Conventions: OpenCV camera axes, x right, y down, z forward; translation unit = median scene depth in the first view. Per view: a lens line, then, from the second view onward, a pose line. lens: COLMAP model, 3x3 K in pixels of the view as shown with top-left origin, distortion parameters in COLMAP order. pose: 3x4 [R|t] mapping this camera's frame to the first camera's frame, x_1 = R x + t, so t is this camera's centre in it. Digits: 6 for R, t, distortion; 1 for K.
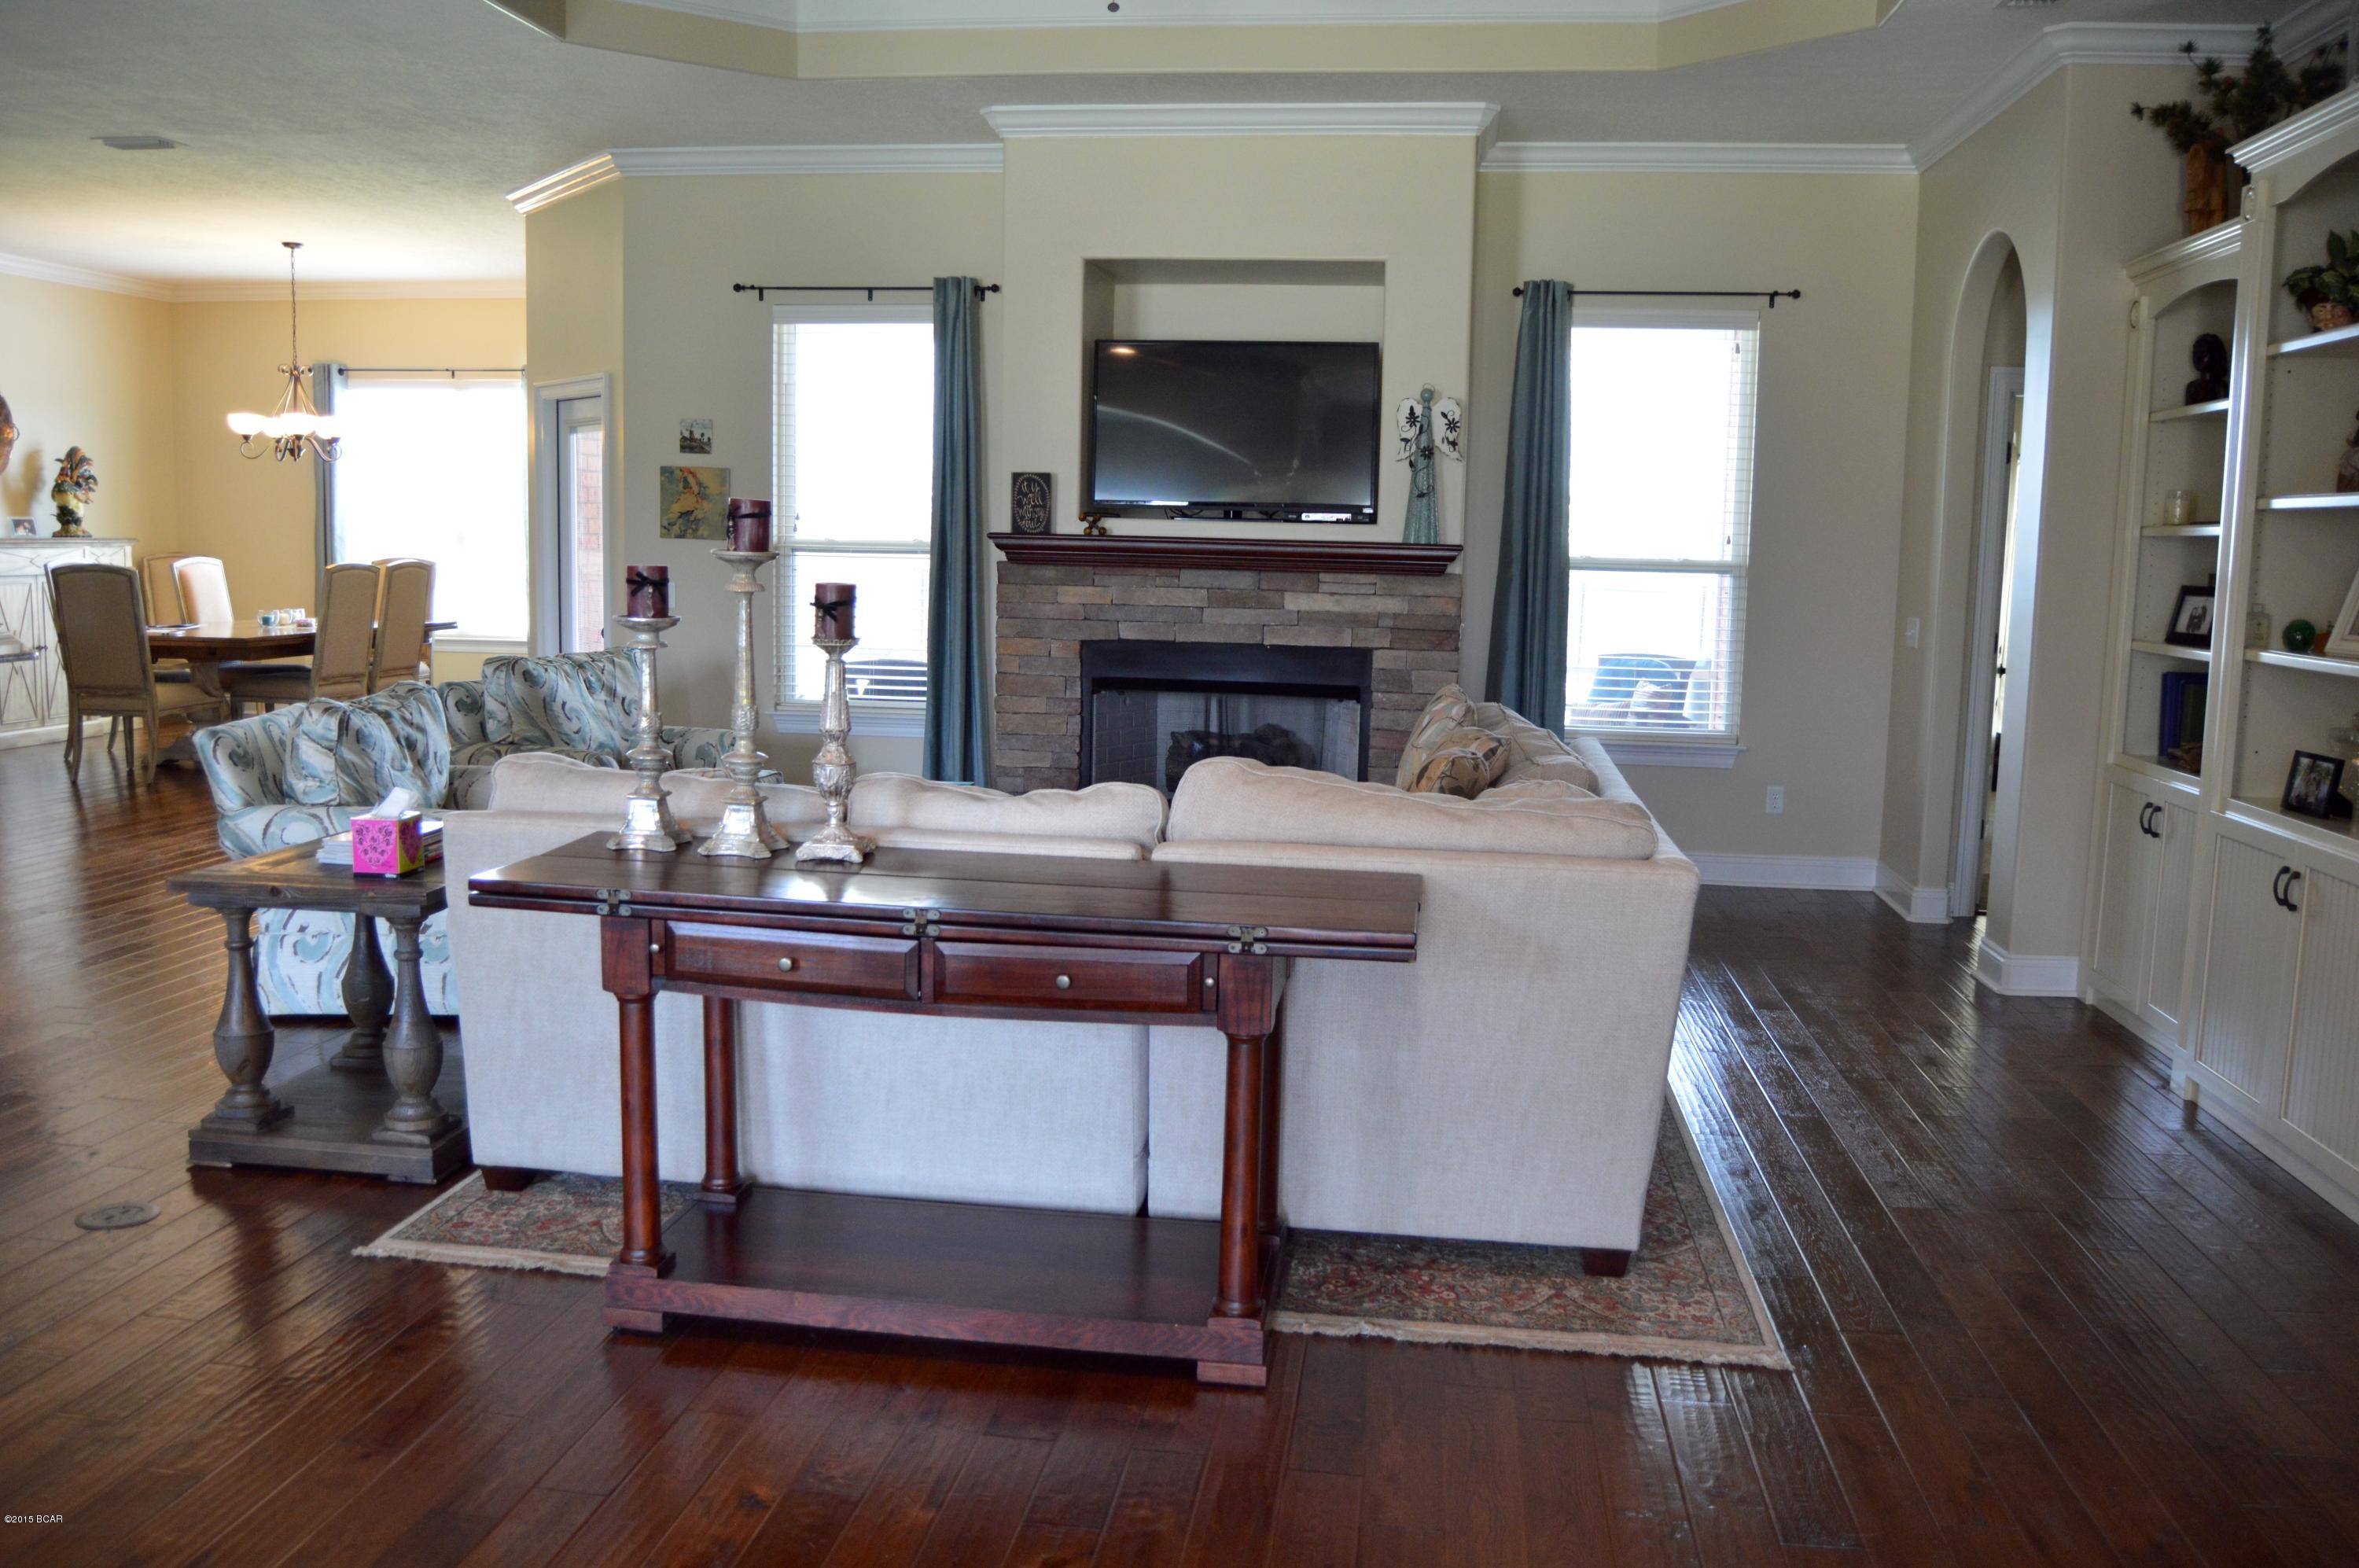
lens RADIAL K [[1873.8, 0, 1185.9], [0, 1873.8, 786.3], [0, 0, 1]] dist [-0.098503, 0.044596]
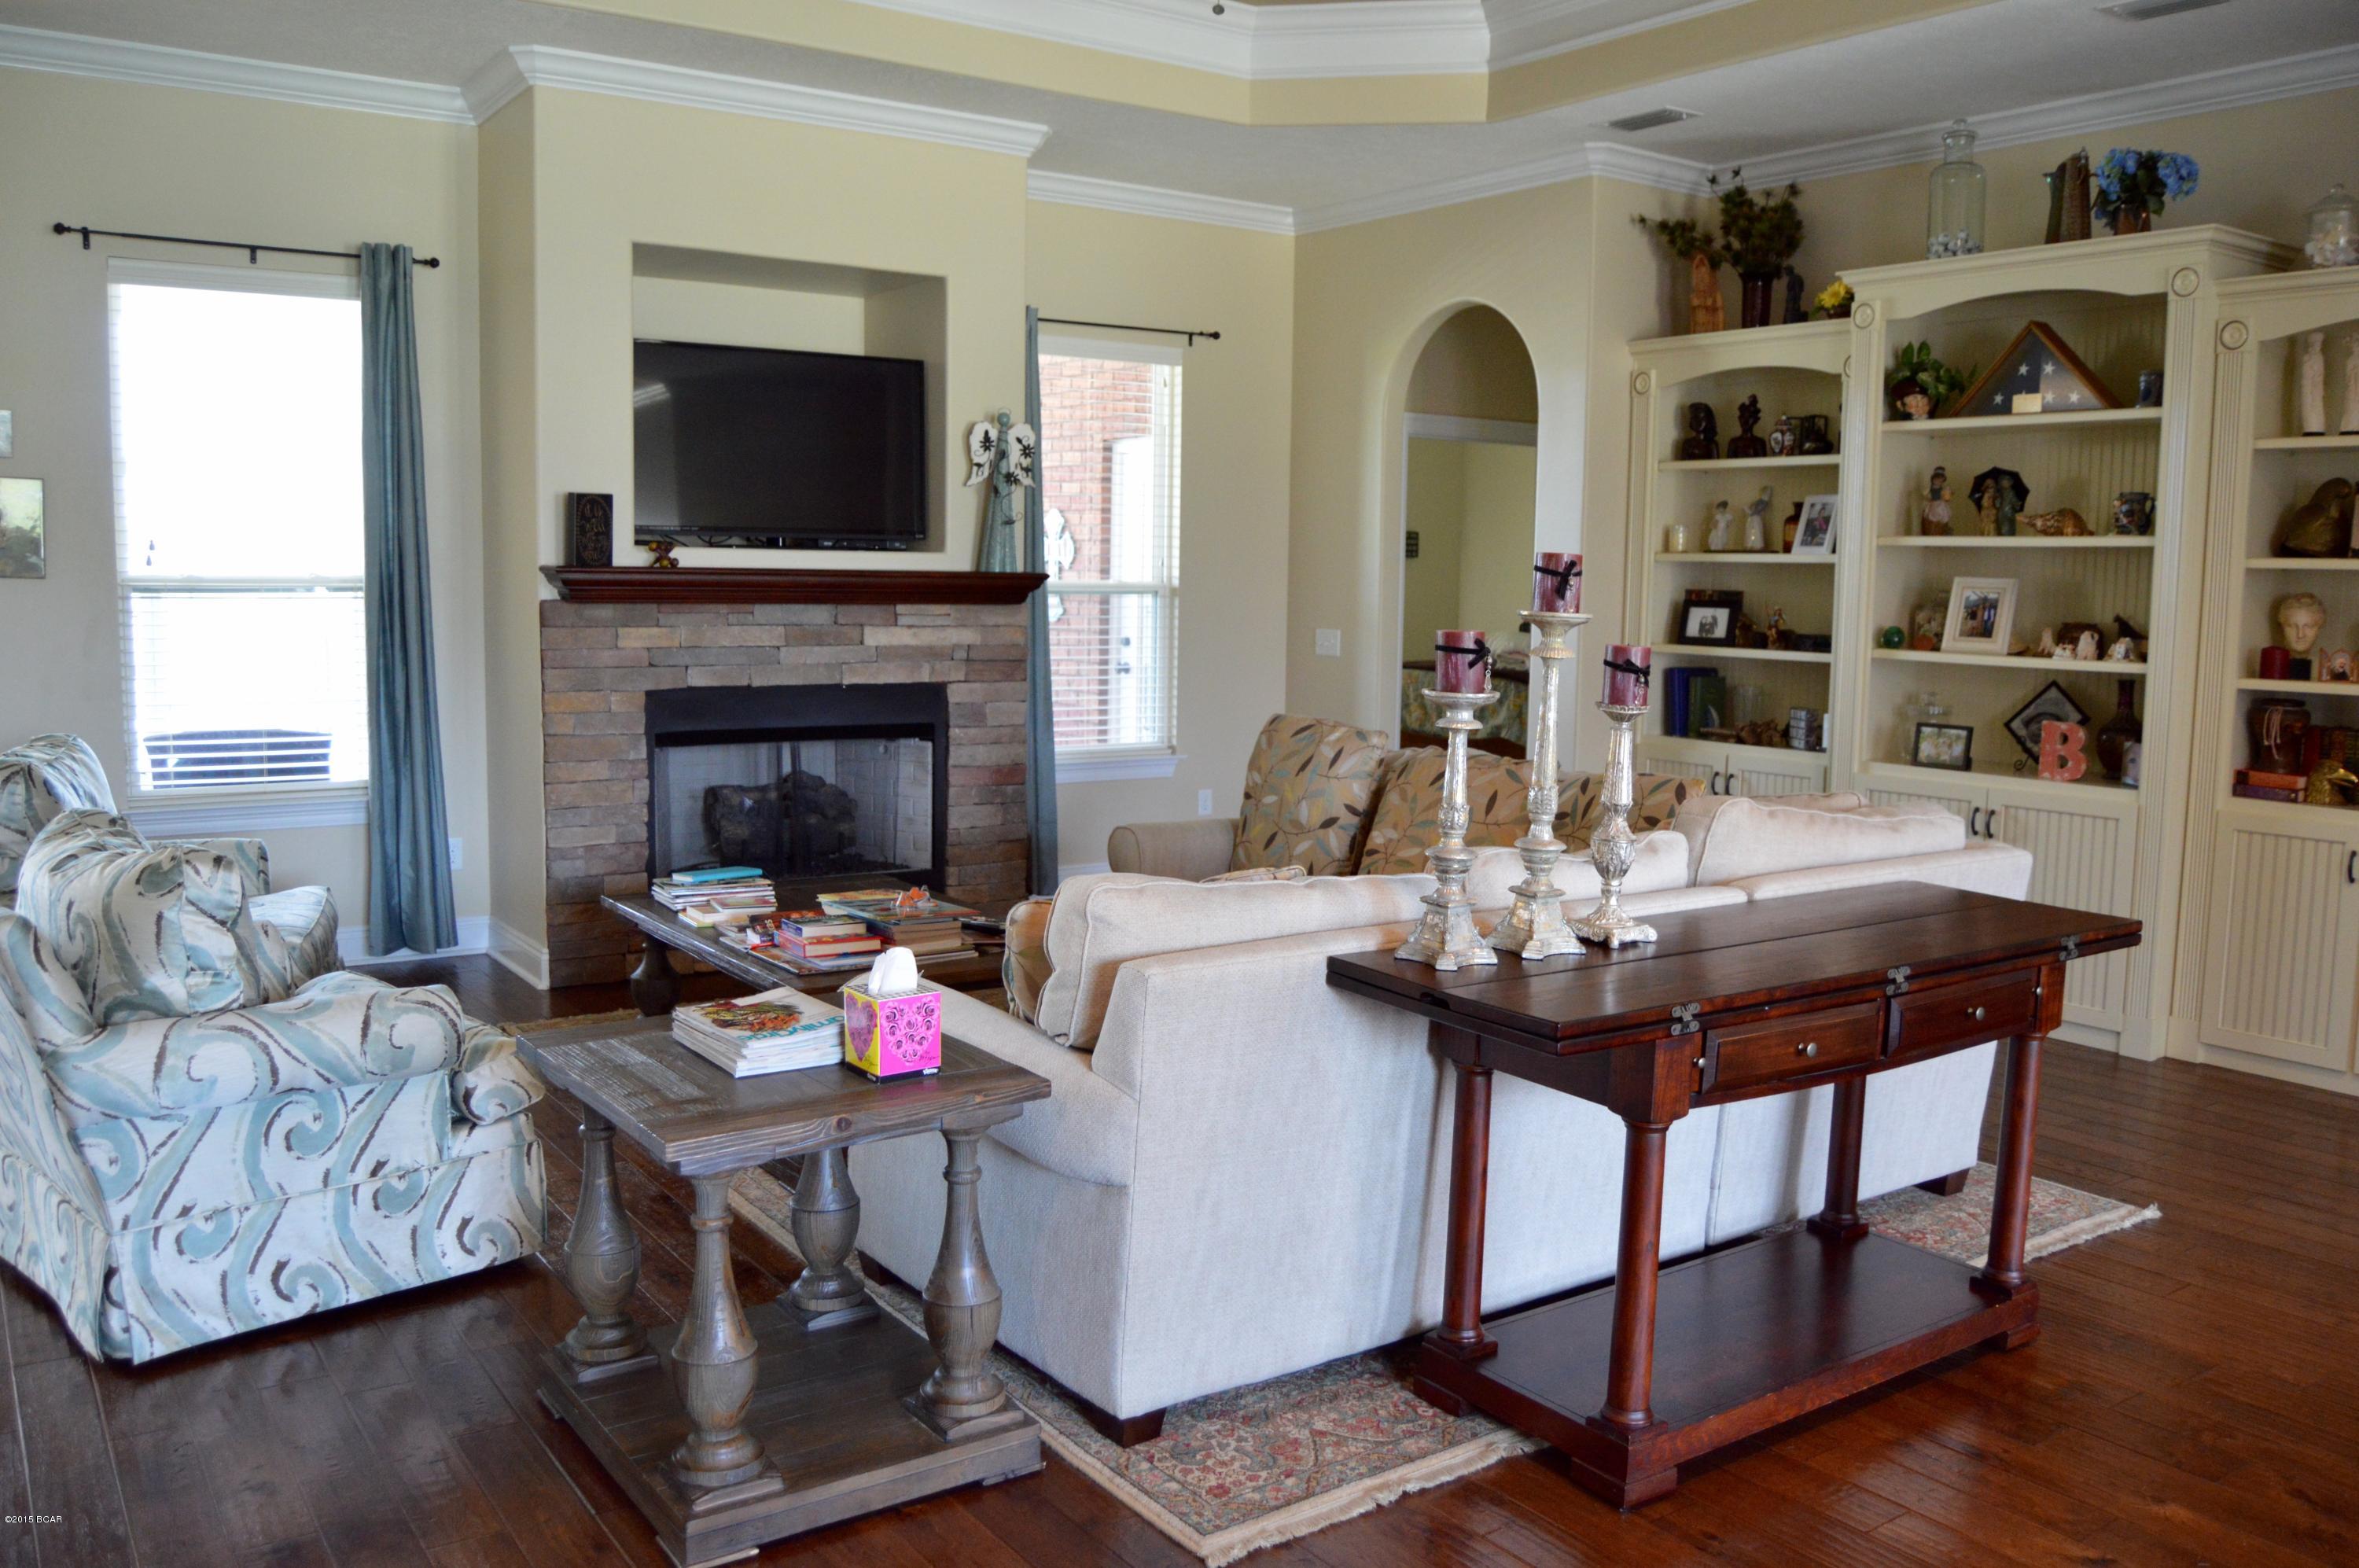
lens RADIAL K [[1873.8, 0, 1181.5], [0, 1873.8, 786.3], [0, 0, 1]] dist [-0.098503, 0.044596]
pose [[0.736792, -0.087373, 0.670450, -0.452993], [0.088454, 0.995549, 0.032533, -0.041243], [-0.670308, 0.035334, 0.741241, 0.214906]]
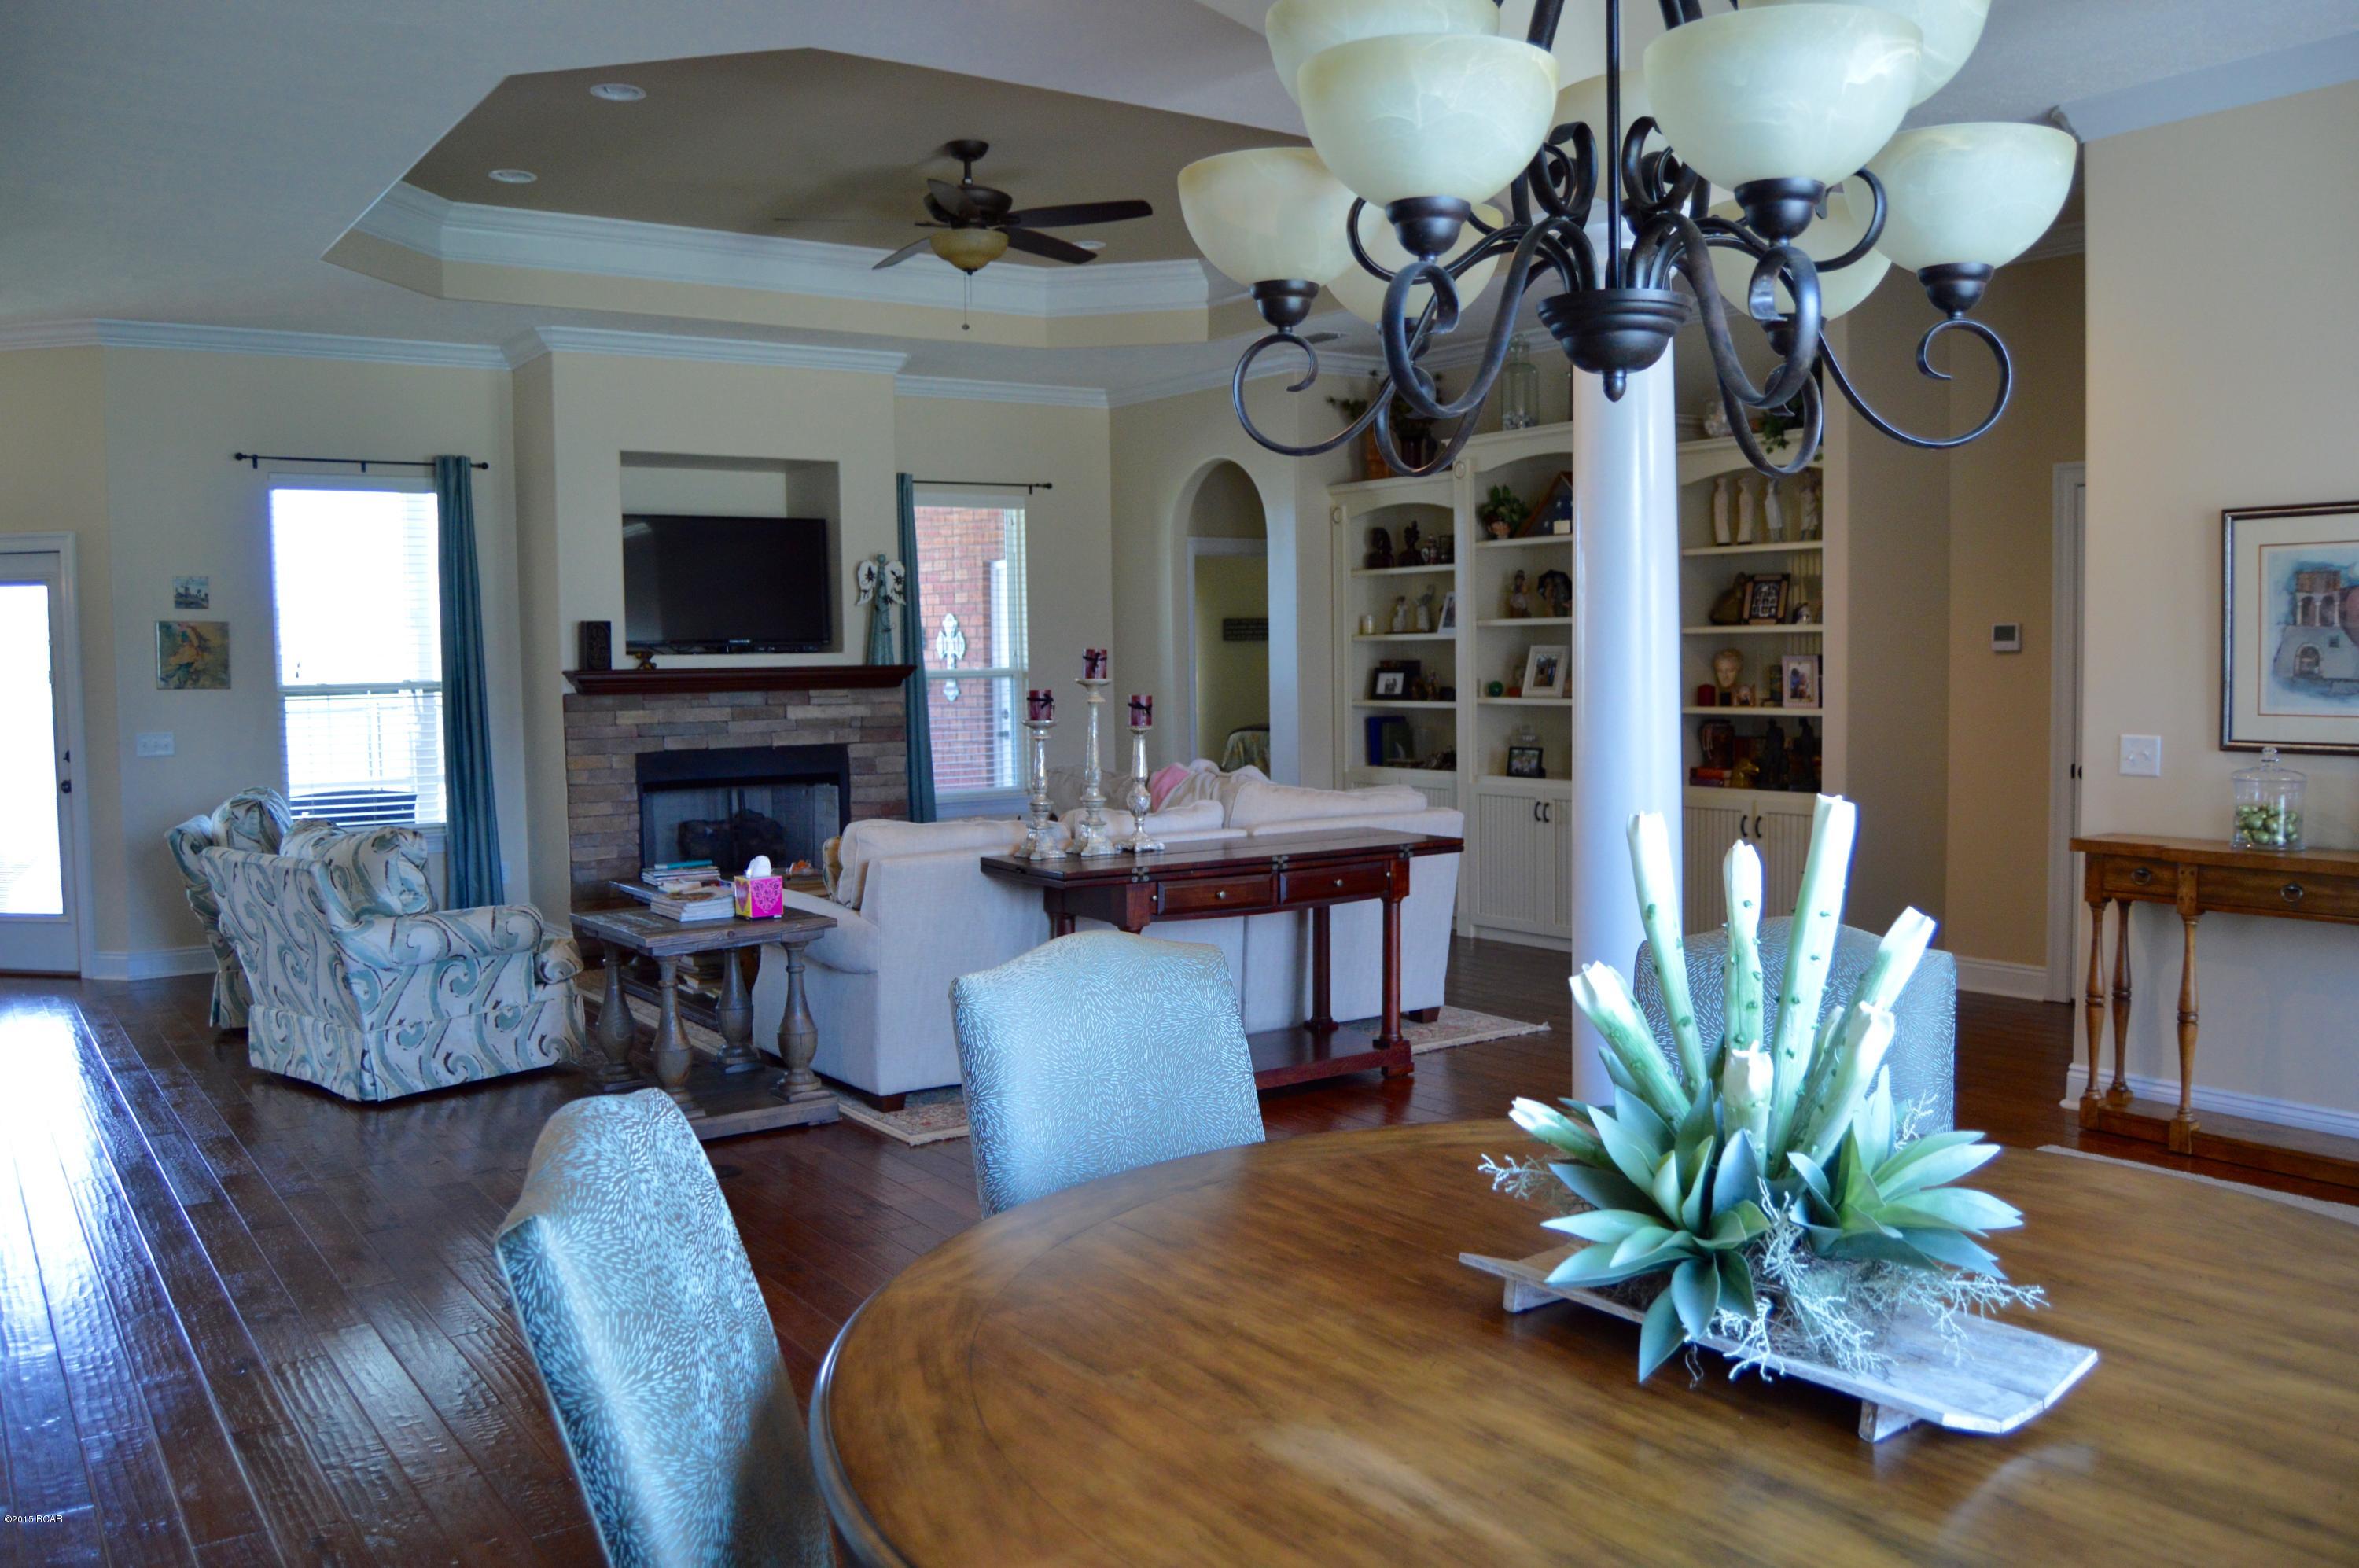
lens RADIAL K [[1873.8, 0, 1183.3], [0, 1873.8, 782.7], [0, 0, 1]] dist [-0.098503, 0.044596]
pose [[0.731765, -0.080826, 0.676748, -0.637525], [0.120868, 0.992594, -0.012146, 0.000397], [-0.670754, 0.090685, 0.736115, -0.156679]]
